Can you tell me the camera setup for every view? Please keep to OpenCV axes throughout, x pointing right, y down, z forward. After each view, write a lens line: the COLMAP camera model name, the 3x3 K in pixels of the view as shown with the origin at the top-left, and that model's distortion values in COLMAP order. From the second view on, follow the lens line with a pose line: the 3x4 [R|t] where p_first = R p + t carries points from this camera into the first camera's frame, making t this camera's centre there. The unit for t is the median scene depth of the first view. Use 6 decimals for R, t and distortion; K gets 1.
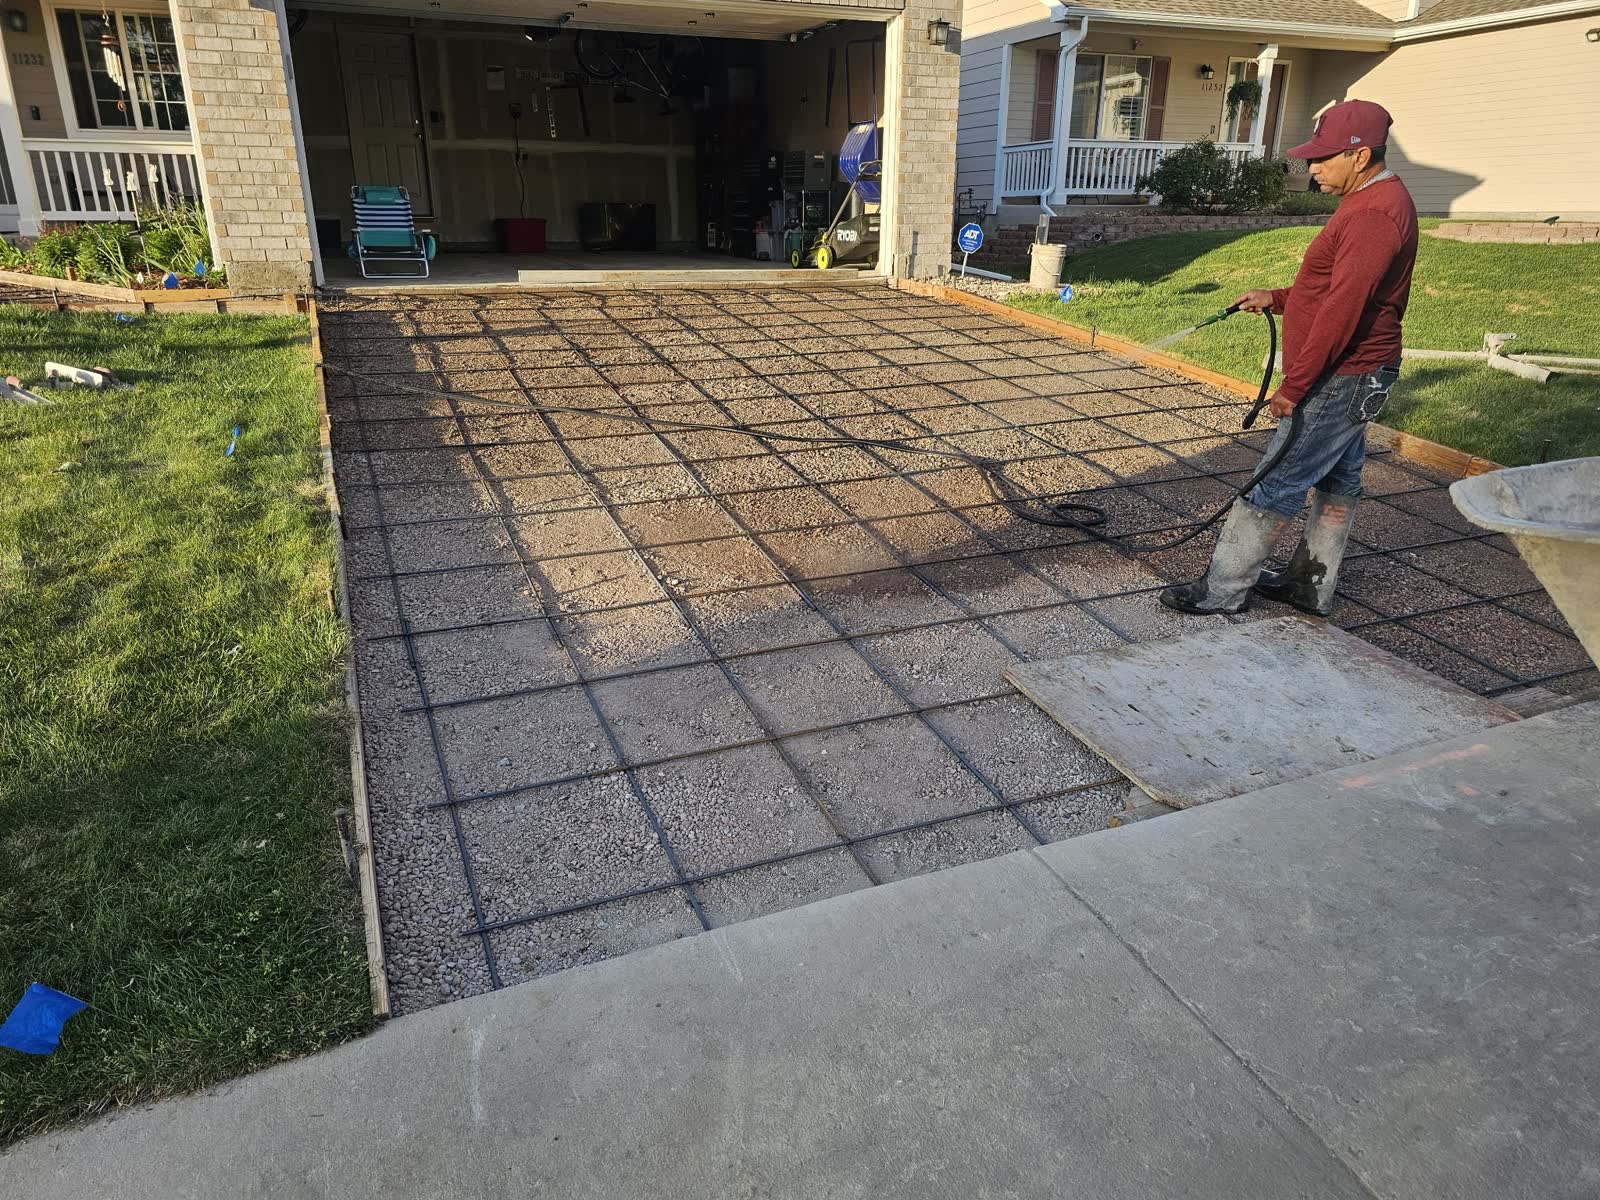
lens RADIAL K [[1087.3, 0, 803.8], [0, 1087.3, 598.2], [0, 0, 1]] dist [0.007211, 0.002291]
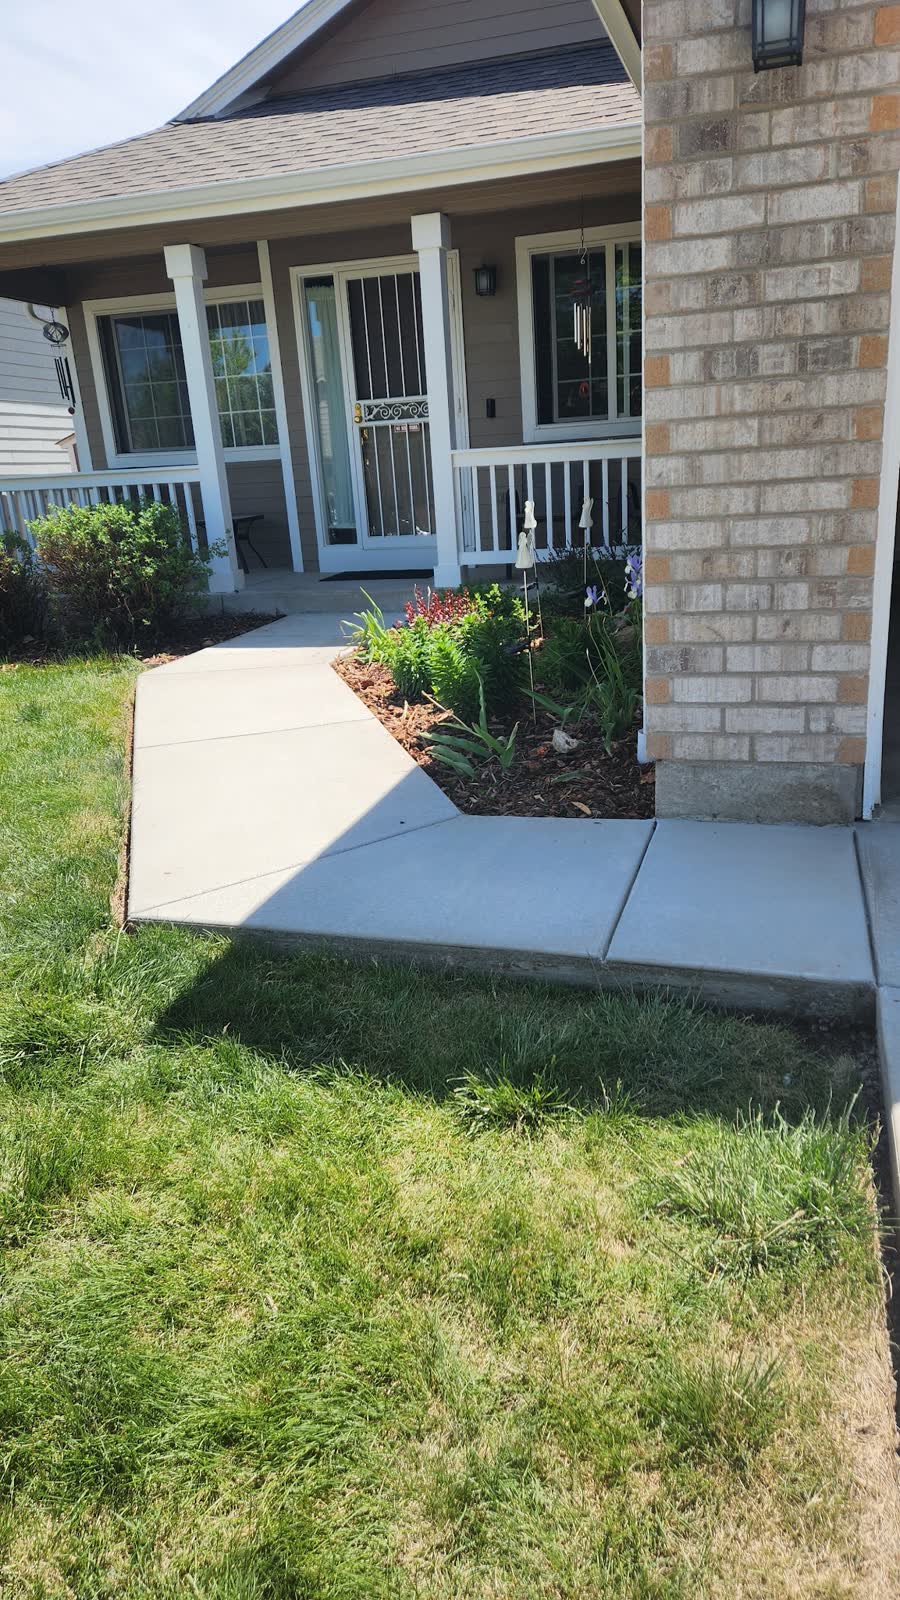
lens RADIAL K [[1067.9, 0, 452.6], [0, 1067.9, 805.0], [0, 0, 1]] dist [-0.001853, -0.008320]
pose [[0.764082, 0.153024, -0.626708, -0.341858], [-0.165314, 0.985467, 0.039071, -0.301071], [0.623579, 0.073750, 0.778274, 0.655747]]
